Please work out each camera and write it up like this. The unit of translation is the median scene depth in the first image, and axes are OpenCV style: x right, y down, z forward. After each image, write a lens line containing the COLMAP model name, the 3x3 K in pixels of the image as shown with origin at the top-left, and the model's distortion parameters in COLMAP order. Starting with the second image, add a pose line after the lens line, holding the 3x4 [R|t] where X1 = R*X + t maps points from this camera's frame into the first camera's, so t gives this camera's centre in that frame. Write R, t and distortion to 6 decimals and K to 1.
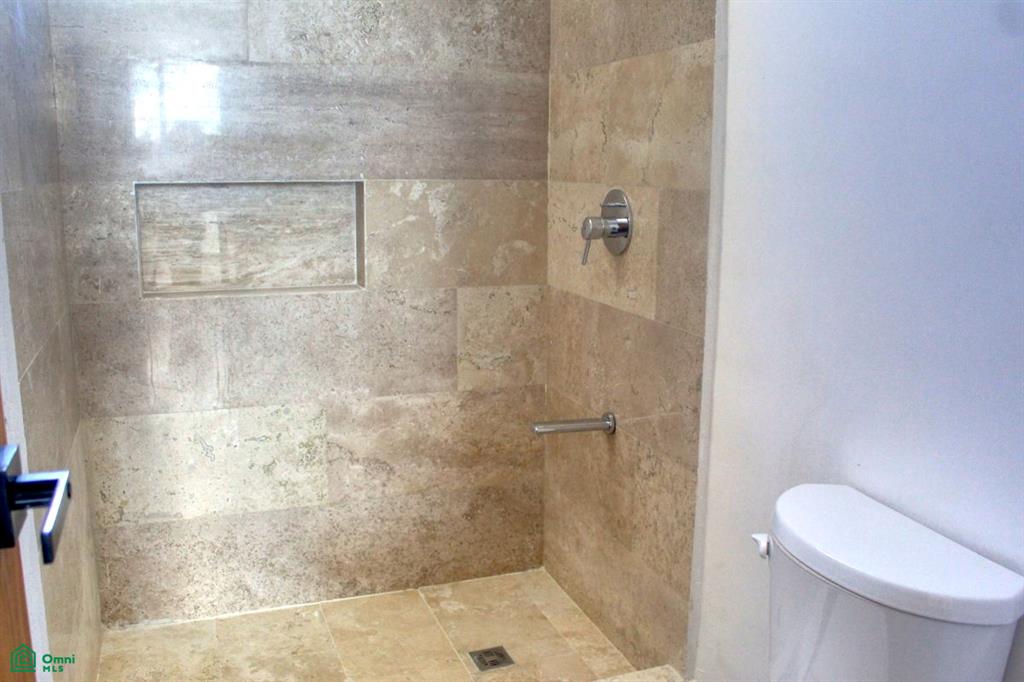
lens RADIAL K [[928.2, 0, 516.4], [0, 928.2, 348.0], [0, 0, 1]] dist [-0.124657, 0.021131]
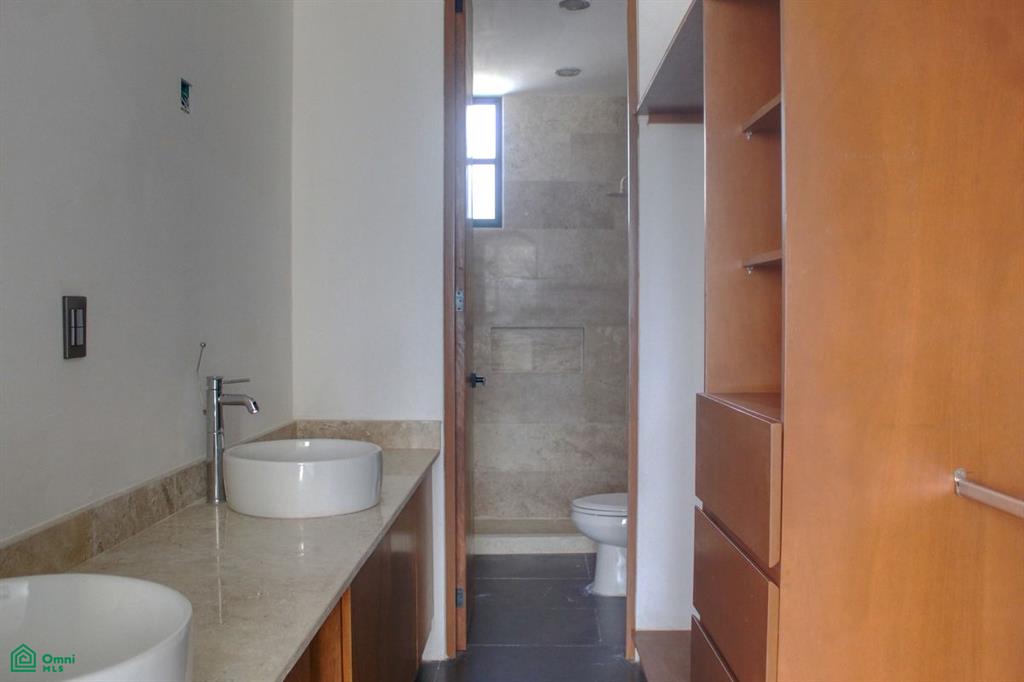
lens RADIAL K [[928.2, 0, 510.7], [0, 928.2, 338.8], [0, 0, 1]] dist [-0.124657, 0.021131]
pose [[0.921854, -0.000223, -0.387538, 0.548653], [-0.068402, 0.984206, -0.163277, 0.233694], [0.381454, 0.177026, 0.907279, -1.142524]]
